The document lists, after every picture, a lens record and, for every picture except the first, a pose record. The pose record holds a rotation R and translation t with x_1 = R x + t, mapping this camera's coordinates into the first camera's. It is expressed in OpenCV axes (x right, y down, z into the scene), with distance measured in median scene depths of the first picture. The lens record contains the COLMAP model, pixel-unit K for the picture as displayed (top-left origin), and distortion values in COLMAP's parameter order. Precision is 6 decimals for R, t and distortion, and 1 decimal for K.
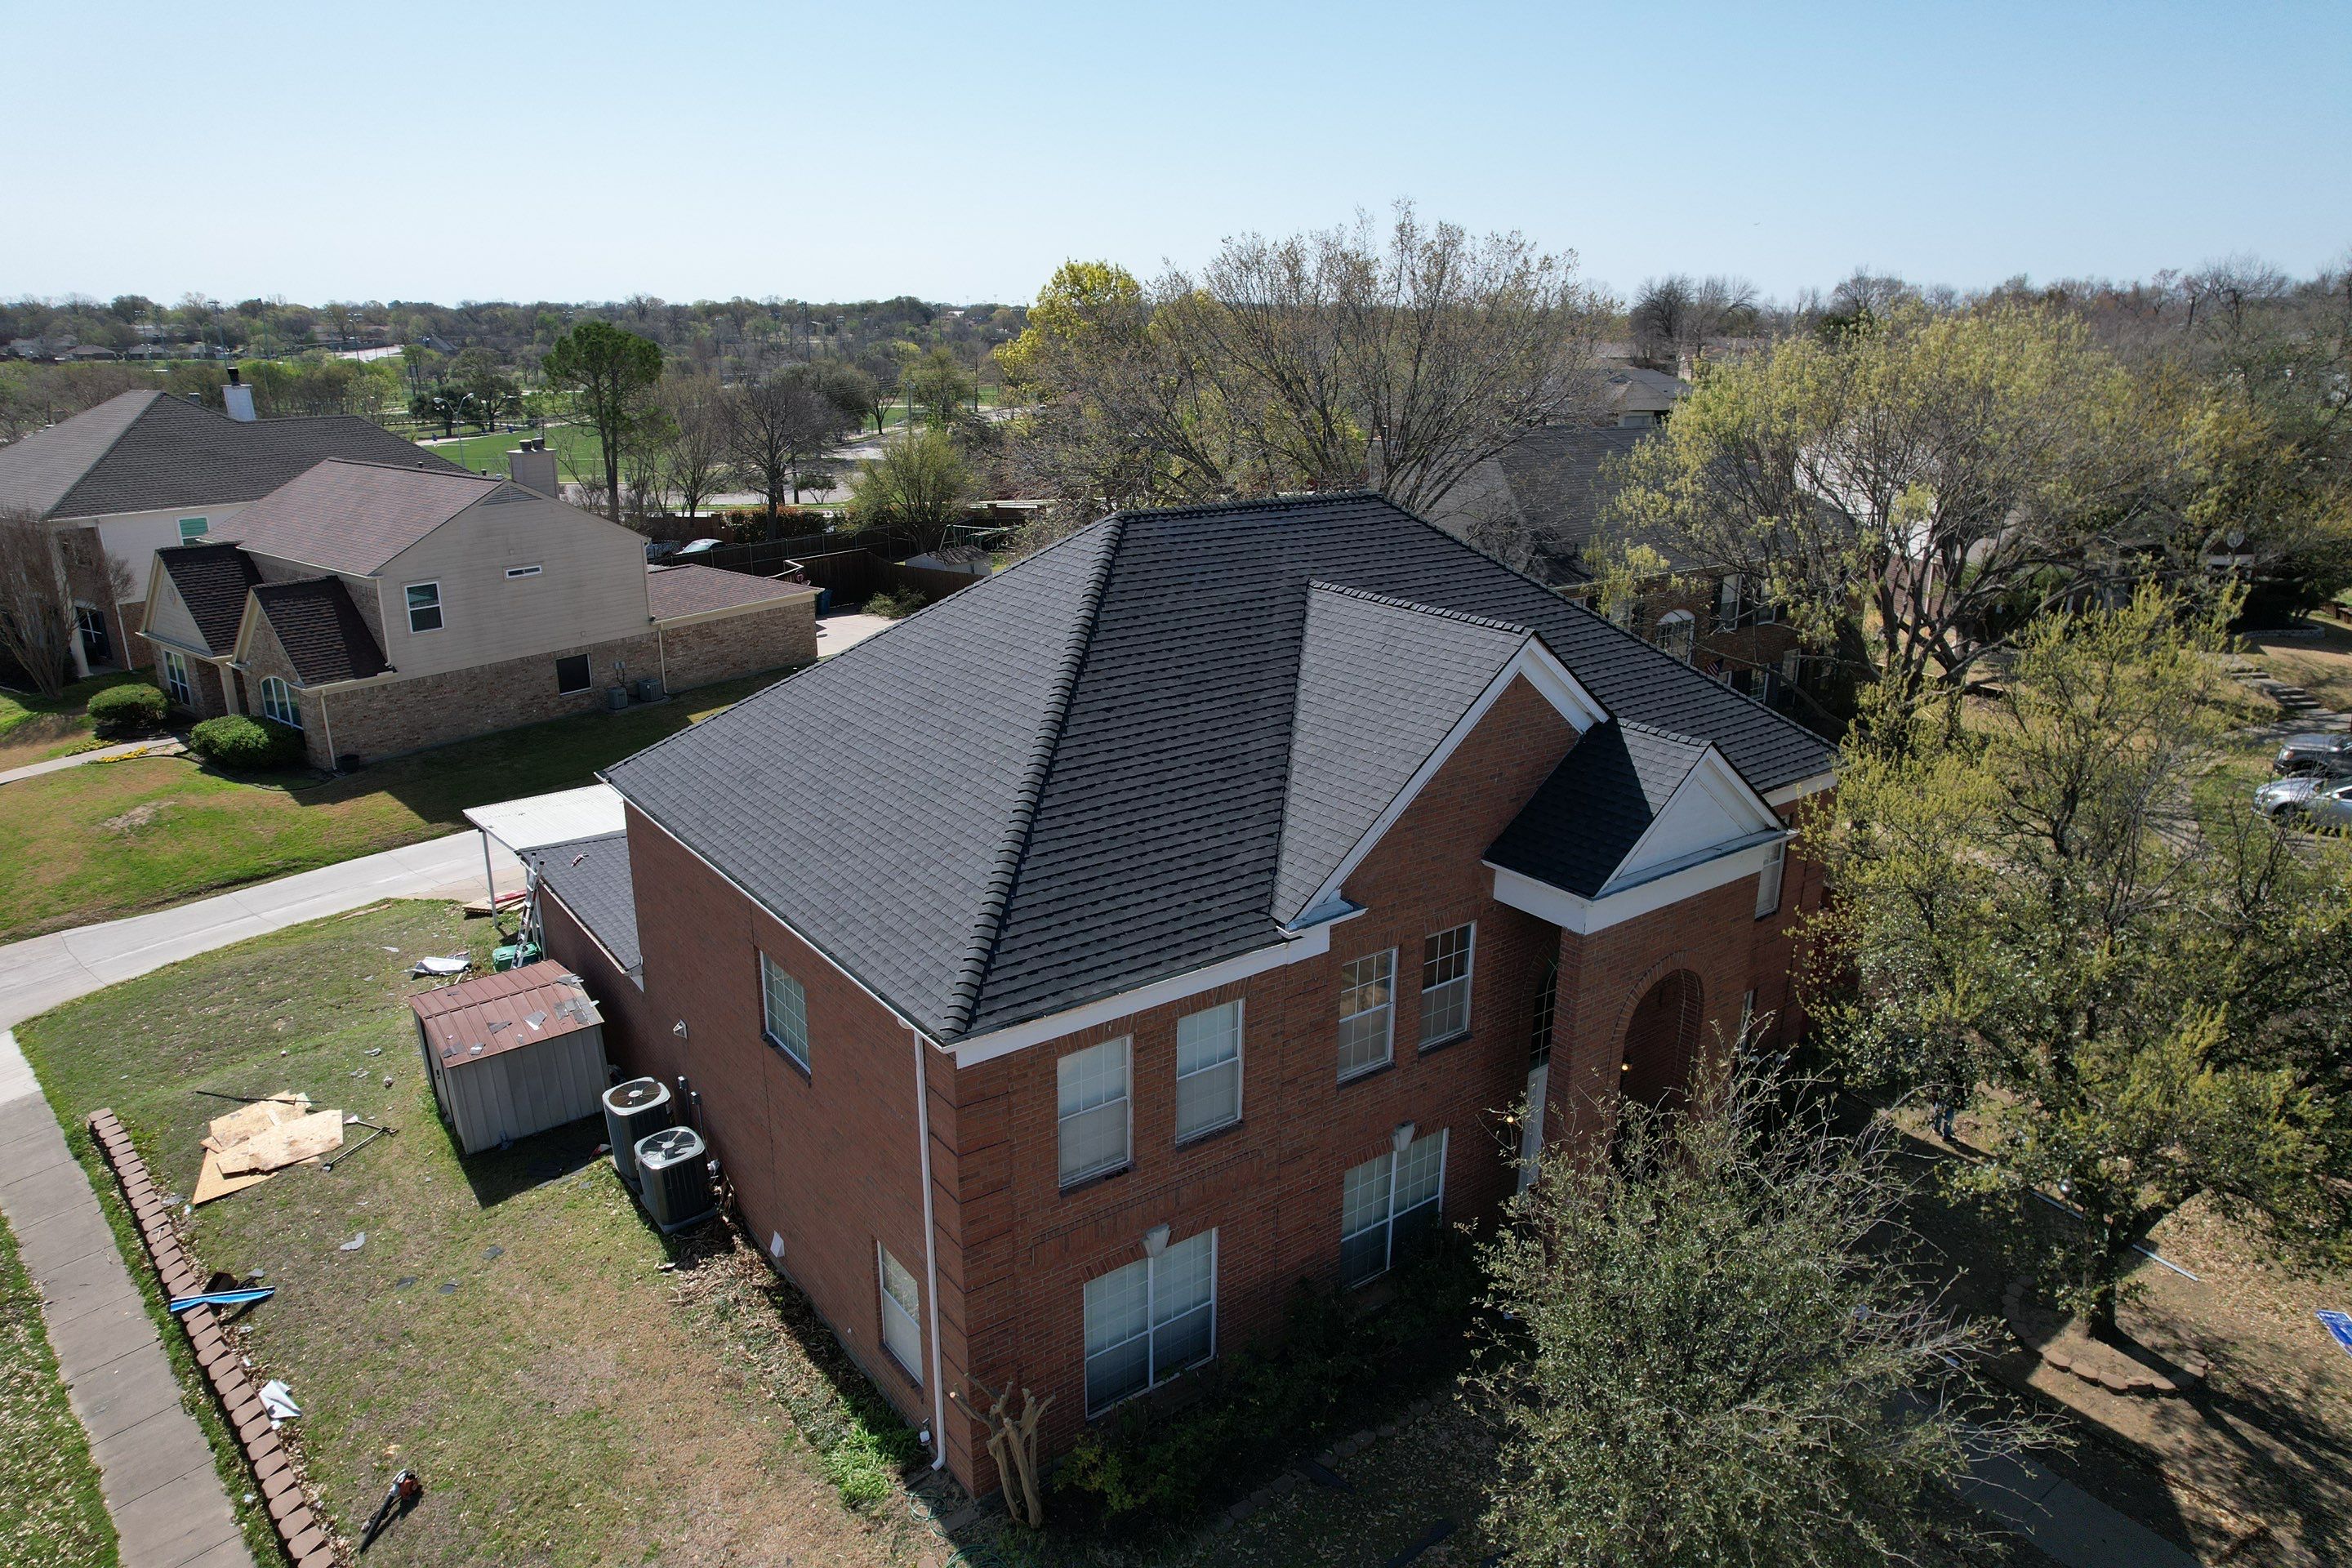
lens RADIAL K [[1507.9, 0, 1176.8], [0, 1507.9, 774.7], [0, 0, 1]] dist [-0.076232, 0.063244]
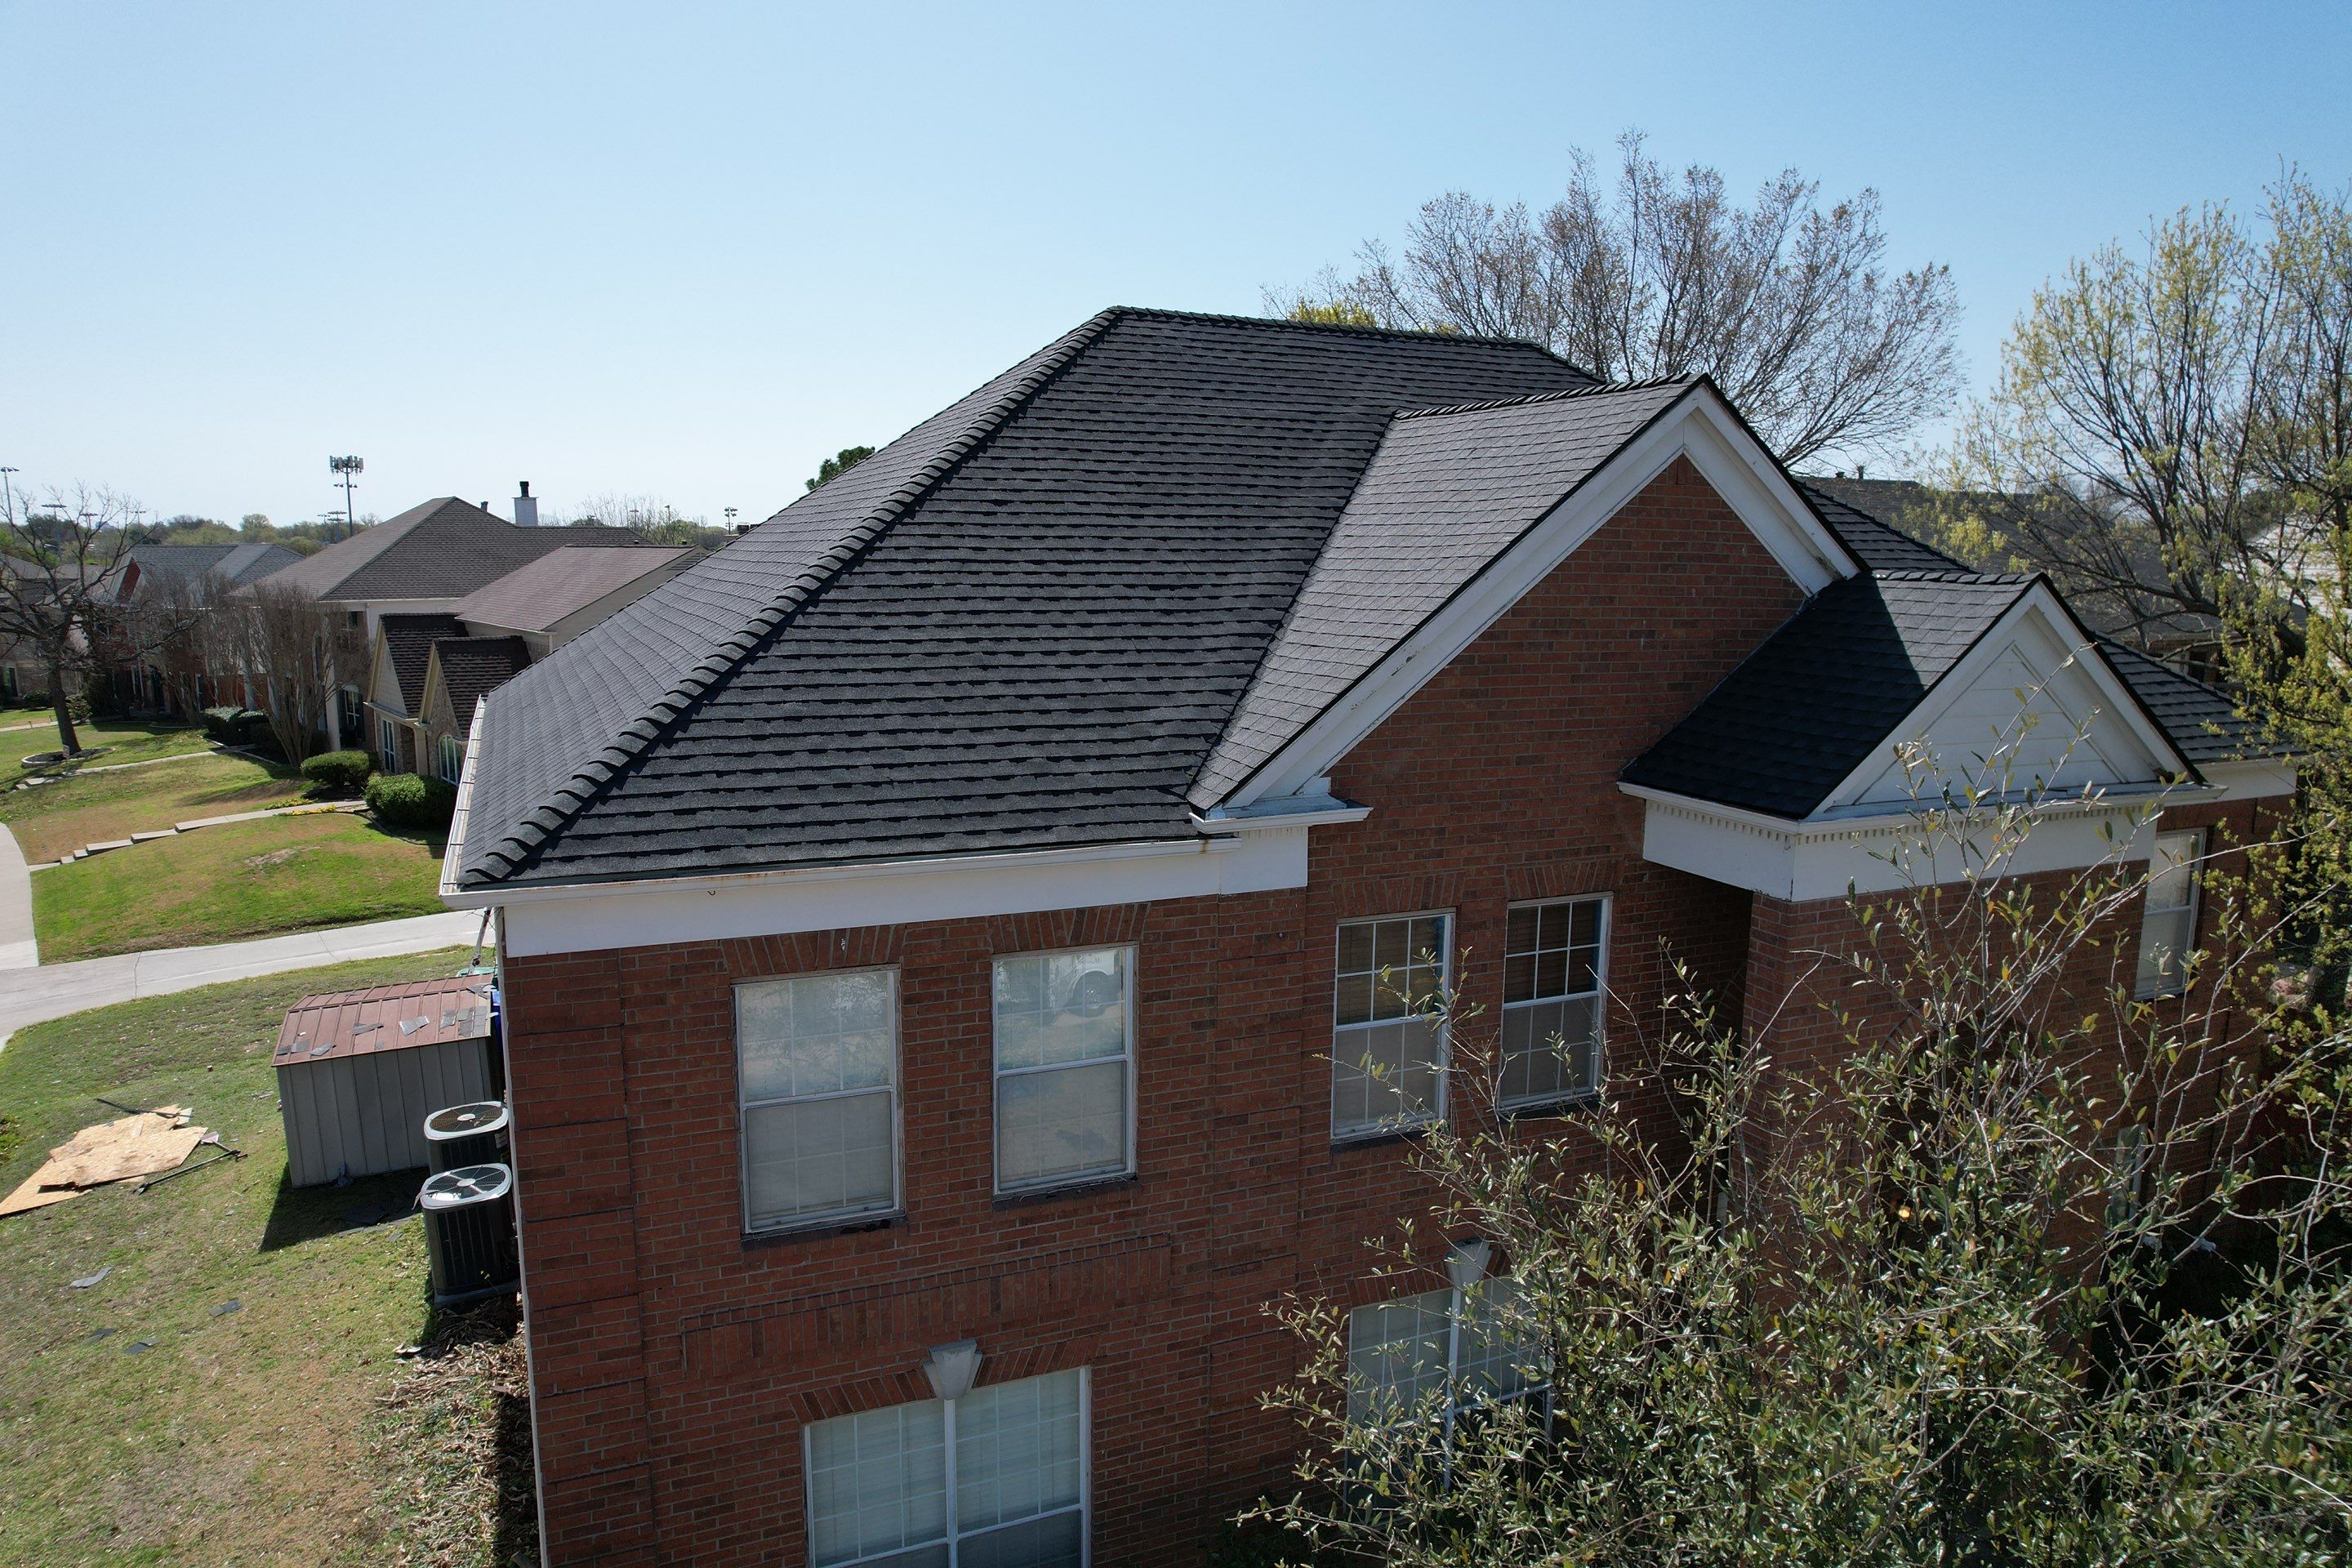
lens RADIAL K [[1507.9, 0, 1174.0], [0, 1507.9, 776.2], [0, 0, 1]] dist [-0.076232, 0.063244]
pose [[0.974096, 0.037443, -0.223015, 0.165680], [-0.069502, 0.988034, -0.137691, 0.147333], [0.215191, 0.149624, 0.965042, 0.403156]]
